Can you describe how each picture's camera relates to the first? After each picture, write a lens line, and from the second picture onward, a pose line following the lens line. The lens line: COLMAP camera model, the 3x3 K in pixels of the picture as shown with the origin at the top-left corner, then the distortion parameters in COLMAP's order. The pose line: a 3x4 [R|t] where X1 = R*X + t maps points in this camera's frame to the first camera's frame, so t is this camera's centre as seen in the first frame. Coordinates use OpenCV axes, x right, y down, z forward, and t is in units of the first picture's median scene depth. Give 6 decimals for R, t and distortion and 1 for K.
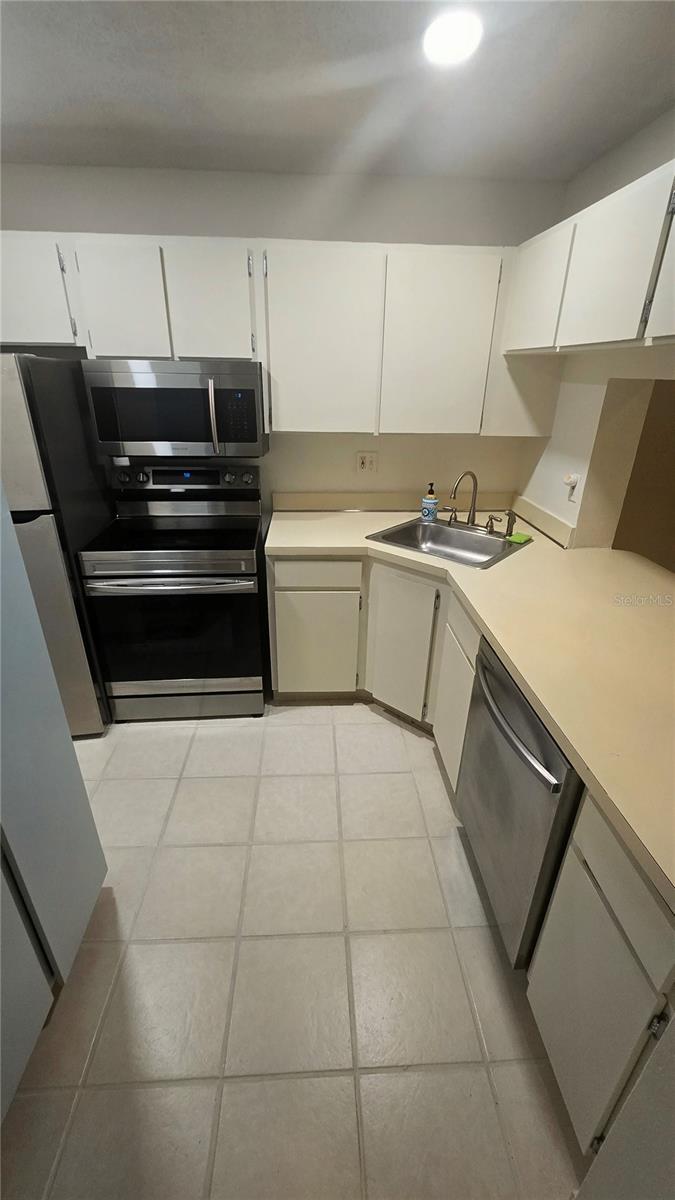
lens RADIAL K [[491.7, 0, 337.5], [0, 491.7, 600.0], [0, 0, 1]] dist [-0.009345, 0.000118]
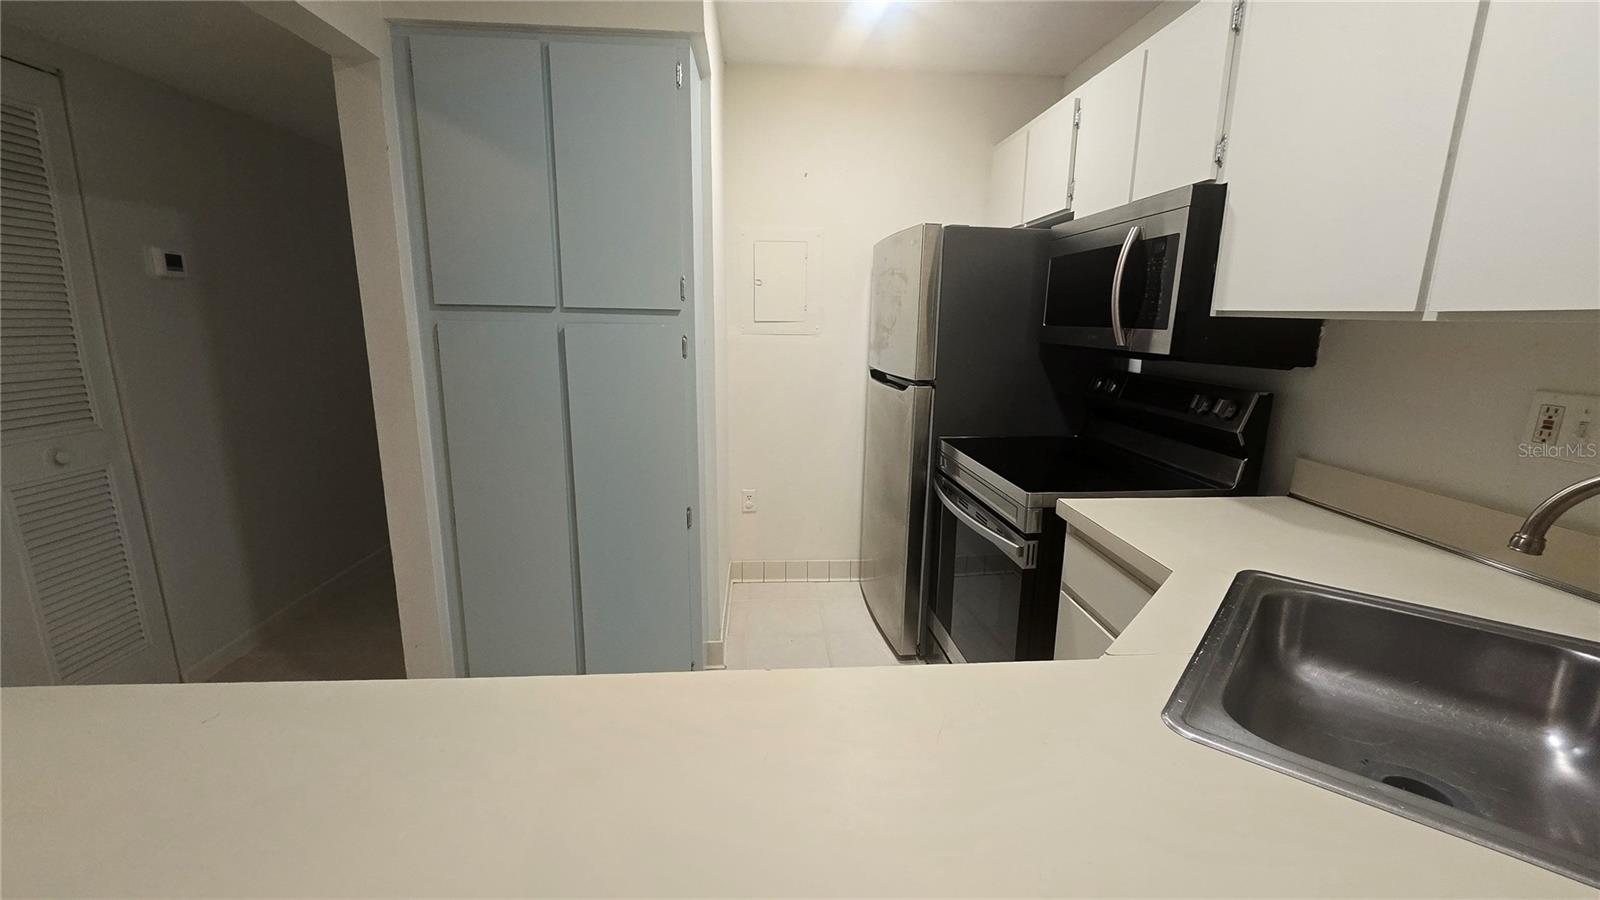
lens RADIAL K [[655.5, 0, 800.0], [0, 655.5, 450.0], [0, 0, 1]] dist [-0.009345, 0.000118]
pose [[0.013569, 0.179937, -0.983584, 0.531155], [-0.431364, 0.888485, 0.156589, -0.140489], [0.902076, 0.422158, 0.089674, 0.616760]]
